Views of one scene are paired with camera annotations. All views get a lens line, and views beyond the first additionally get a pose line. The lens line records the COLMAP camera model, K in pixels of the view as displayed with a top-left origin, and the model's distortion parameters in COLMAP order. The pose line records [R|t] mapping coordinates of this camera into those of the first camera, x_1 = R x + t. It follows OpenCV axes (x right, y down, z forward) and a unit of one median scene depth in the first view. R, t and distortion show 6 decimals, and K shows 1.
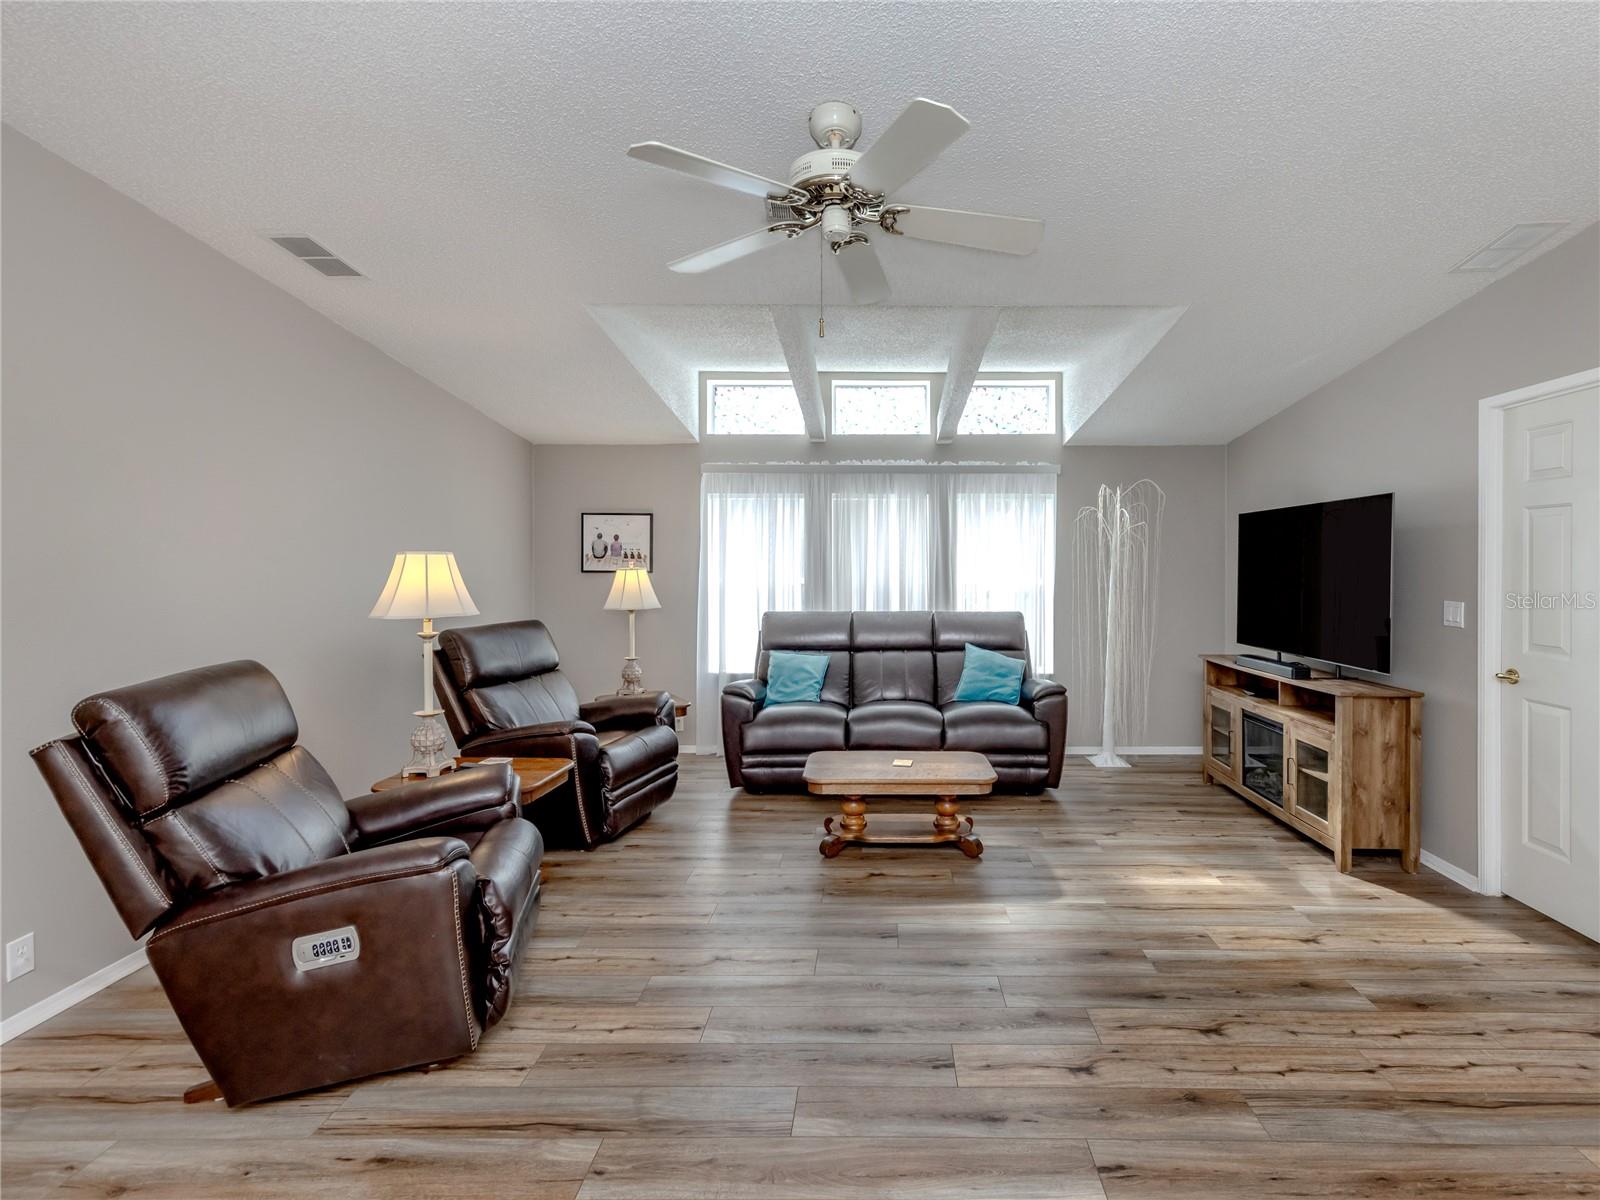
lens RADIAL K [[784.8, 0, 904.0], [0, 784.8, 600.7], [0, 0, 1]] dist [0.004667, -0.000114]
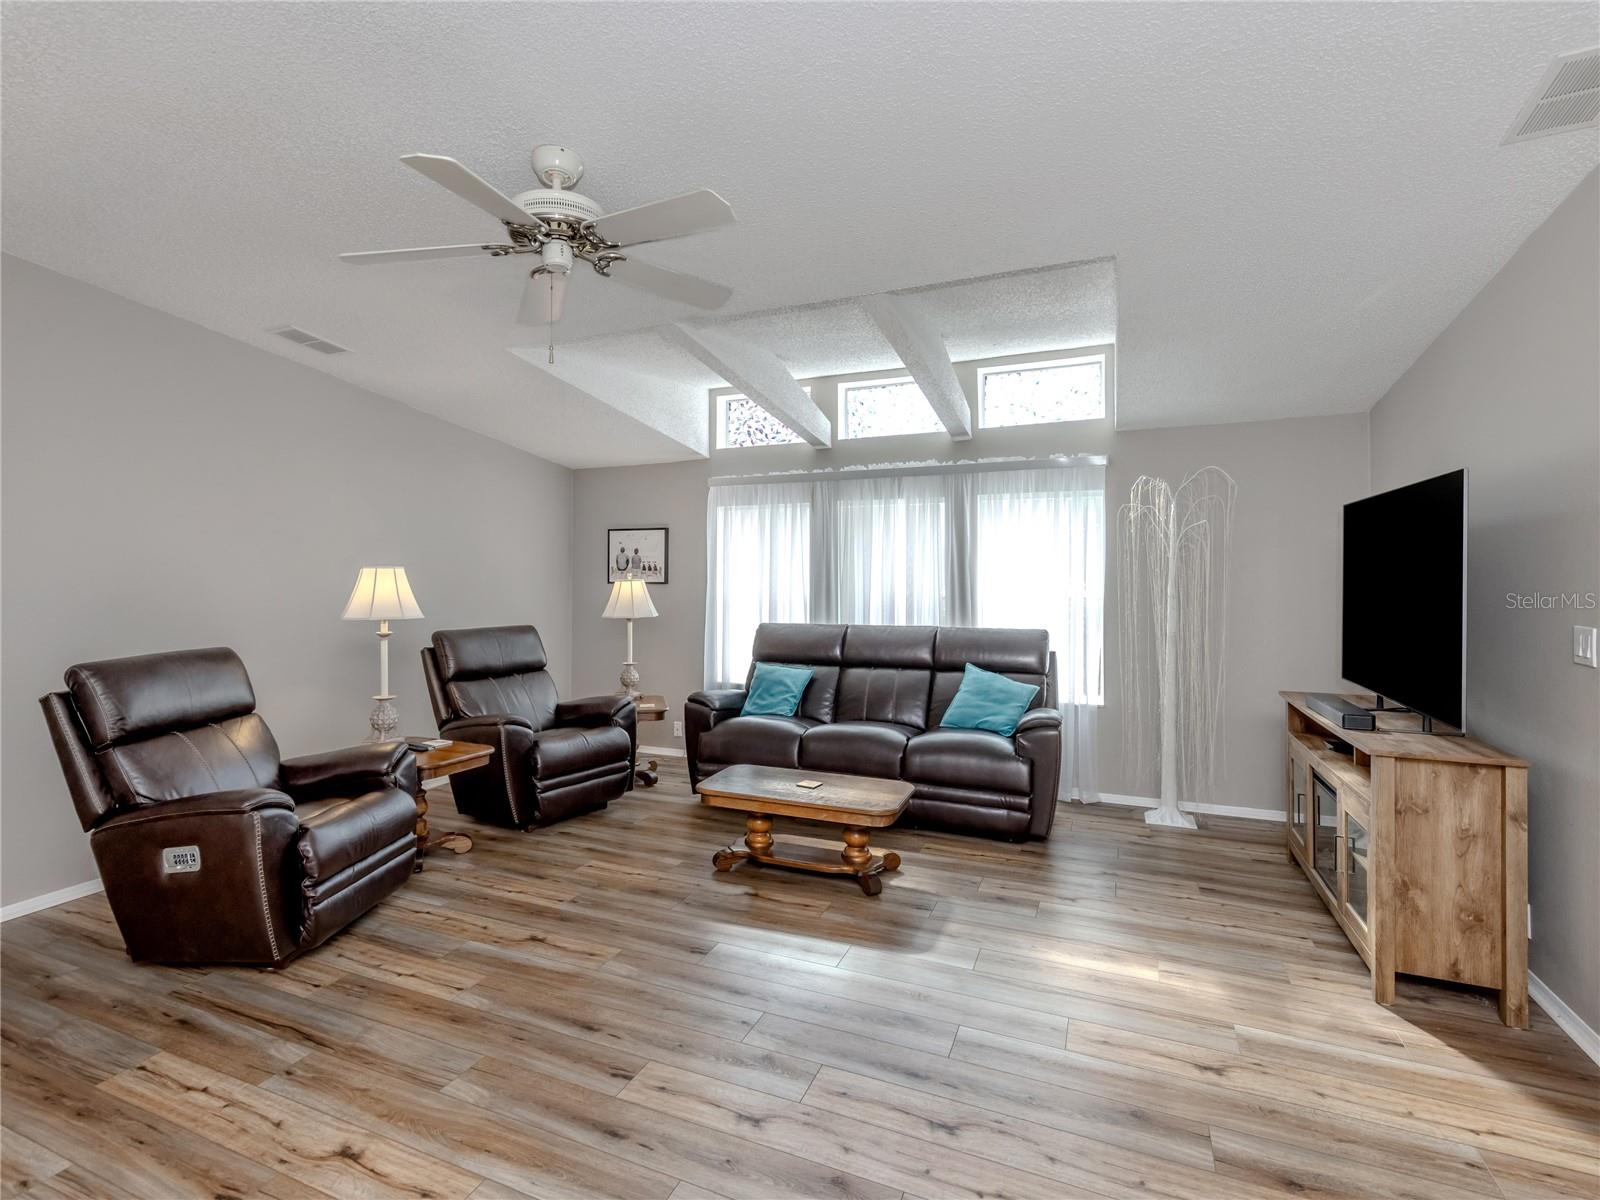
lens RADIAL K [[847.7, 0, 800.0], [0, 847.7, 600.0], [0, 0, 1]] dist [0.002470, 0.001068]
pose [[0.899079, 0.008395, -0.437705, 0.411479], [-0.016011, 0.999778, -0.013712, -0.001531], [0.437493, 0.019336, 0.899014, 0.066551]]
